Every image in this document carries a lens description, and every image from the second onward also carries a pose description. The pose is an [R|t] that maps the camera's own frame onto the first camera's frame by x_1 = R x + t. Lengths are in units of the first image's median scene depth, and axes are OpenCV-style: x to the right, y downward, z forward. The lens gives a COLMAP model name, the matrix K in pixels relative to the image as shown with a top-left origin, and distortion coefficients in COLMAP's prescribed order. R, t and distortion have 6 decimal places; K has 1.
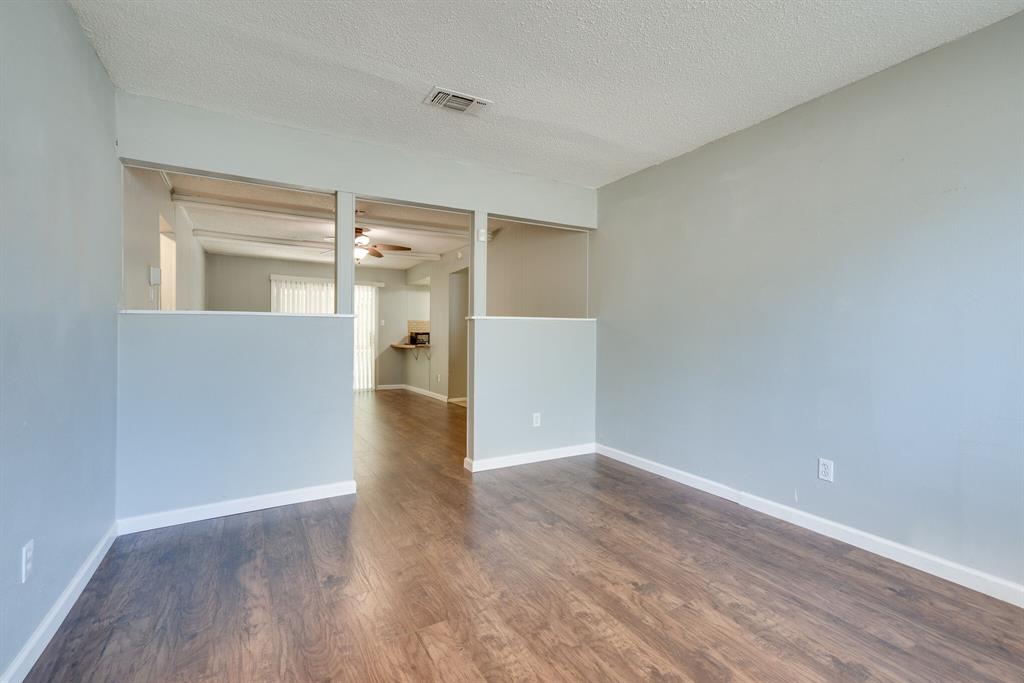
lens RADIAL K [[474.9, 0, 511.9], [0, 474.9, 337.2], [0, 0, 1]] dist [0.001181, 0.000619]
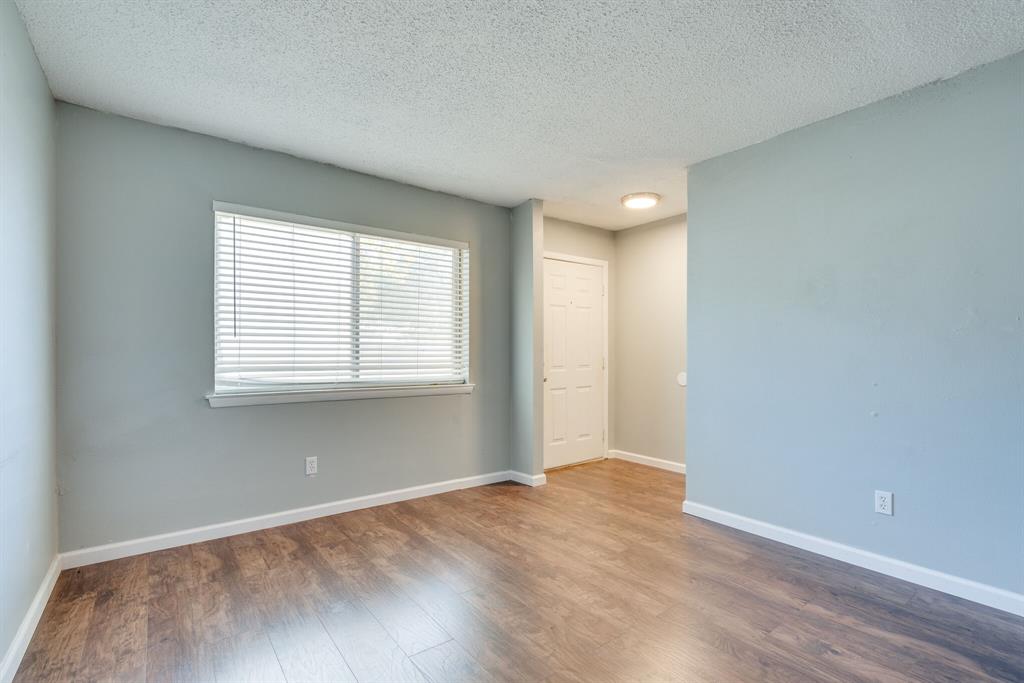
lens RADIAL K [[474.9, 0, 513.1], [0, 474.9, 345.5], [0, 0, 1]] dist [0.001181, 0.000619]
pose [[-0.992559, -0.005984, -0.121614, 0.303398], [-0.005629, 0.999979, -0.003262, -0.027497], [0.121631, -0.002554, -0.992572, 1.899122]]
